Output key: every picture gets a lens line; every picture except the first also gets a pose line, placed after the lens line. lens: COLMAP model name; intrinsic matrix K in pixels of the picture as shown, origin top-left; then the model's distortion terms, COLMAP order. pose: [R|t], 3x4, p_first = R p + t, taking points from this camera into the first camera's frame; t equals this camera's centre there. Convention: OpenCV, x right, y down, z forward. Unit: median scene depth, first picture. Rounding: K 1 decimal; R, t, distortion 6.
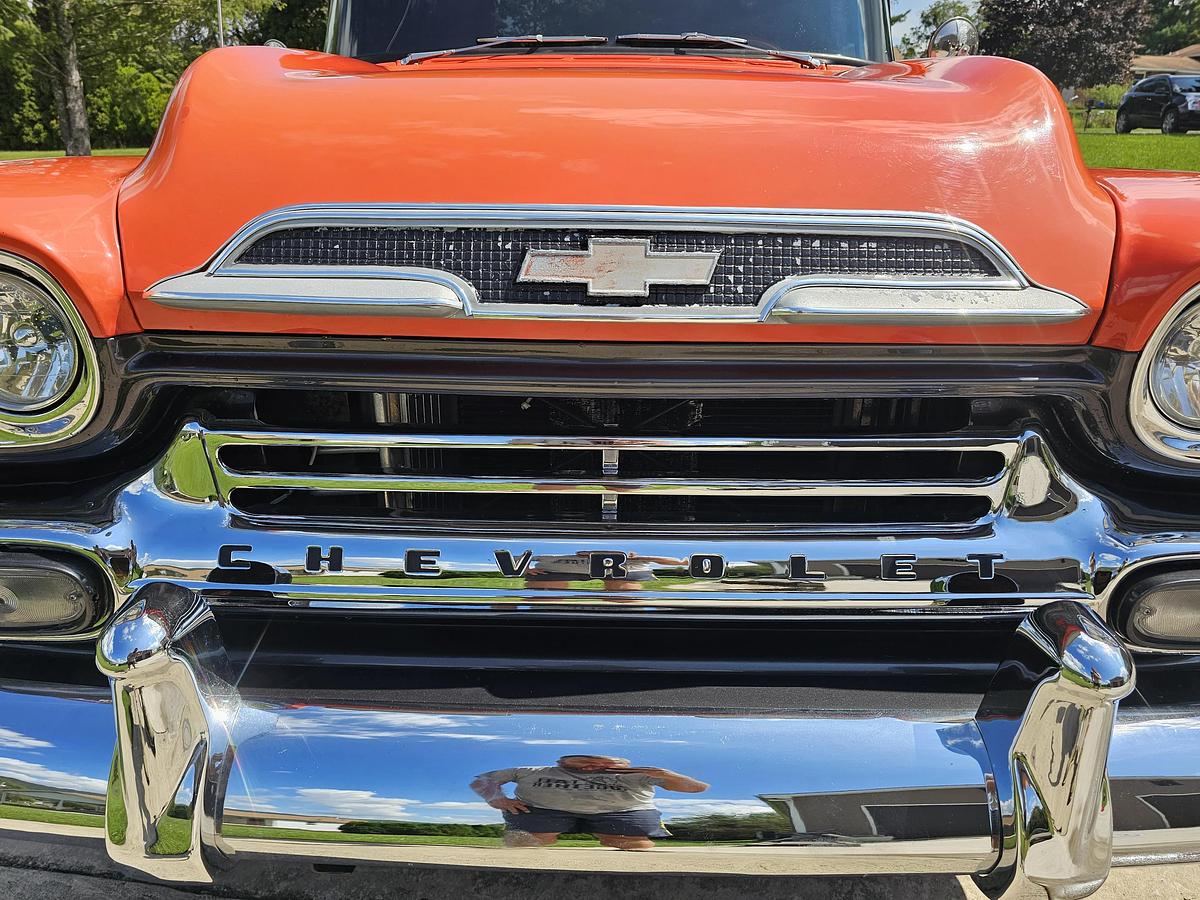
lens RADIAL K [[814.1, 0, 593.0], [0, 814.1, 441.4], [0, 0, 1]] dist [0.034237, -0.026706]
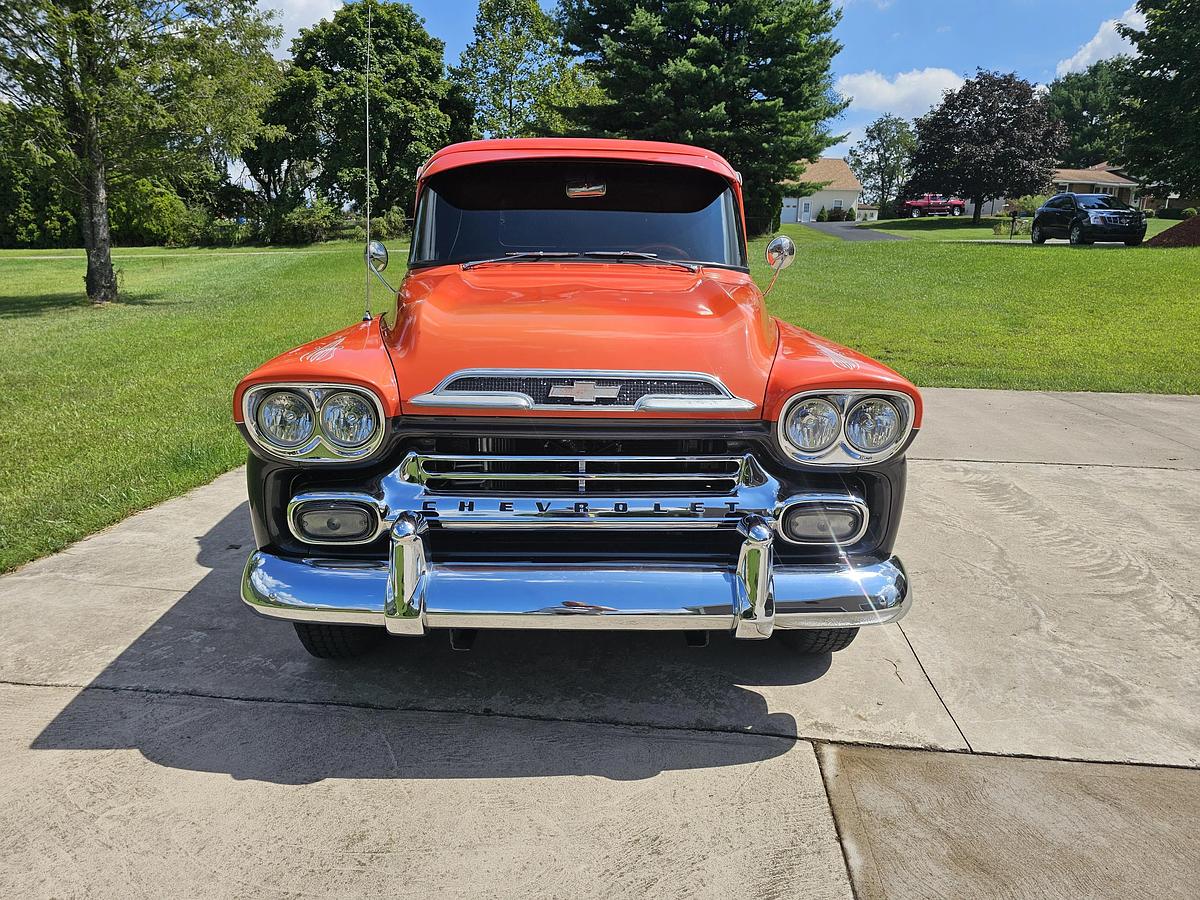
lens RADIAL K [[808.4, 0, 597.3], [0, 808.4, 435.8], [0, 0, 1]] dist [0.057999, -0.055921]
pose [[0.999191, -0.003316, 0.040080, -0.030293], [0.007827, 0.993571, -0.112937, 0.208450], [-0.039448, 0.113159, 0.992793, -1.446617]]
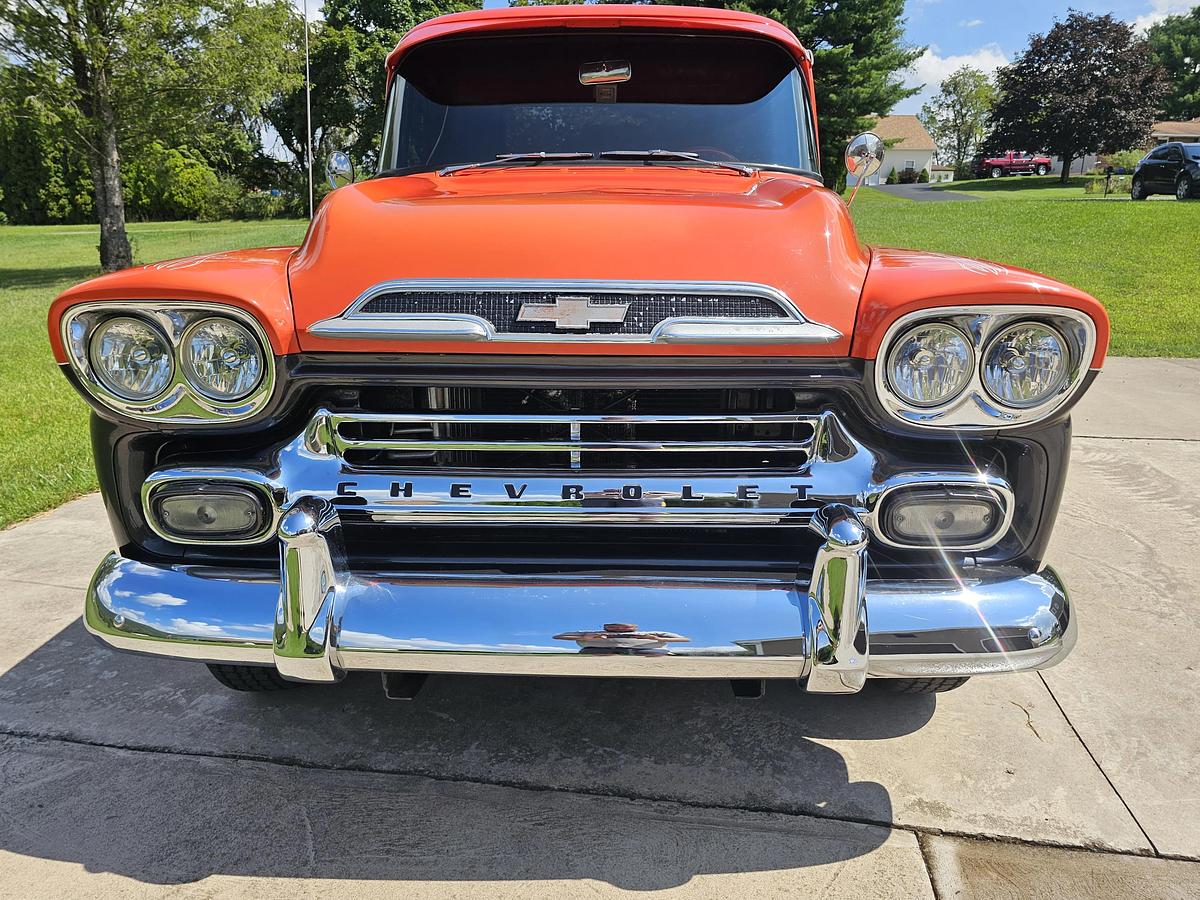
lens RADIAL K [[846.3, 0, 602.3], [0, 846.3, 448.5], [0, 0, 1]] dist [0.039329, -0.032809]
pose [[0.999887, -0.004441, -0.014391, 0.101748], [0.003309, 0.996967, -0.077754, 0.192710], [0.014693, 0.077698, 0.996869, -0.701879]]
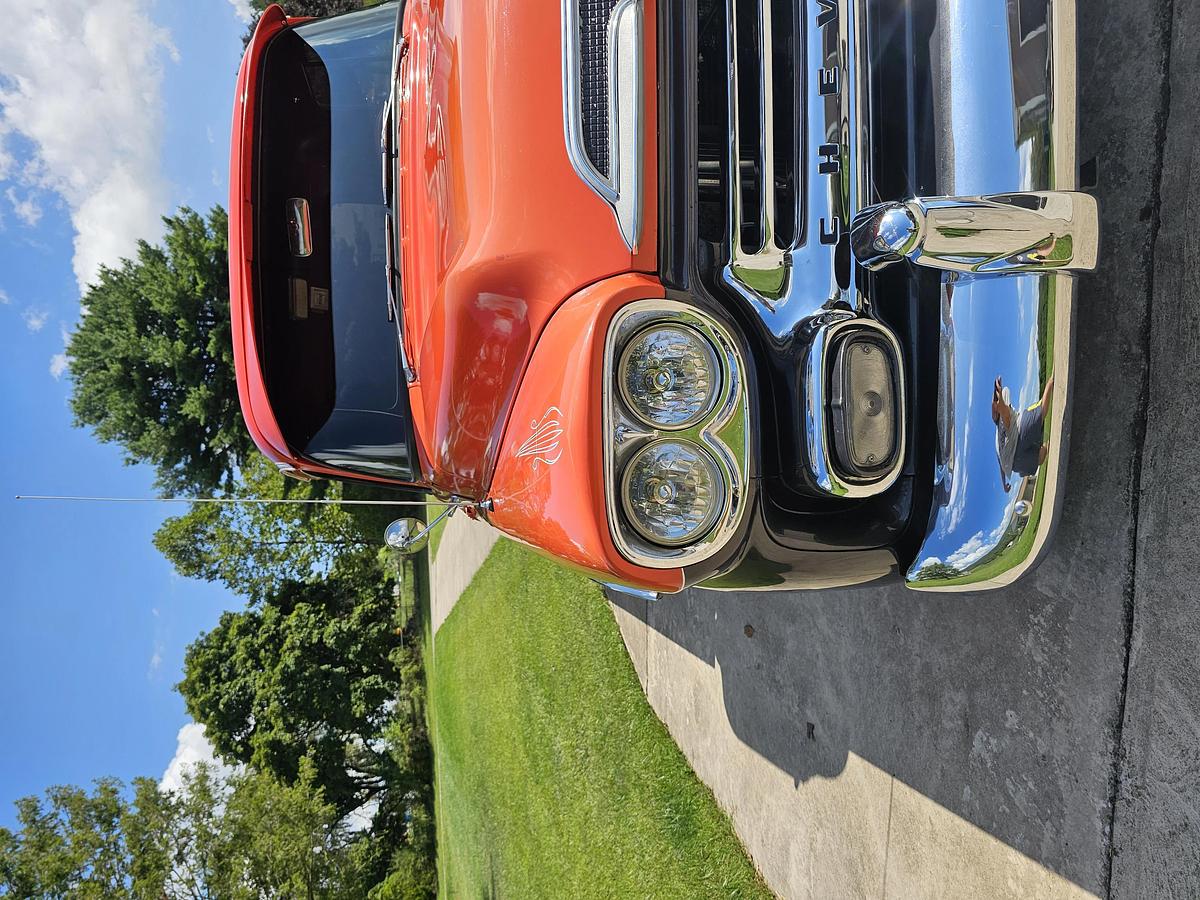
lens RADIAL K [[810.3, 0, 598.4], [0, 810.3, 451.6], [0, 0, 1]] dist [0.049034, -0.046536]
pose [[-0.028950, -0.998328, 0.050040, -0.831546], [0.990304, -0.035450, -0.134317, -0.057215], [0.135866, 0.045667, 0.989674, -0.298746]]
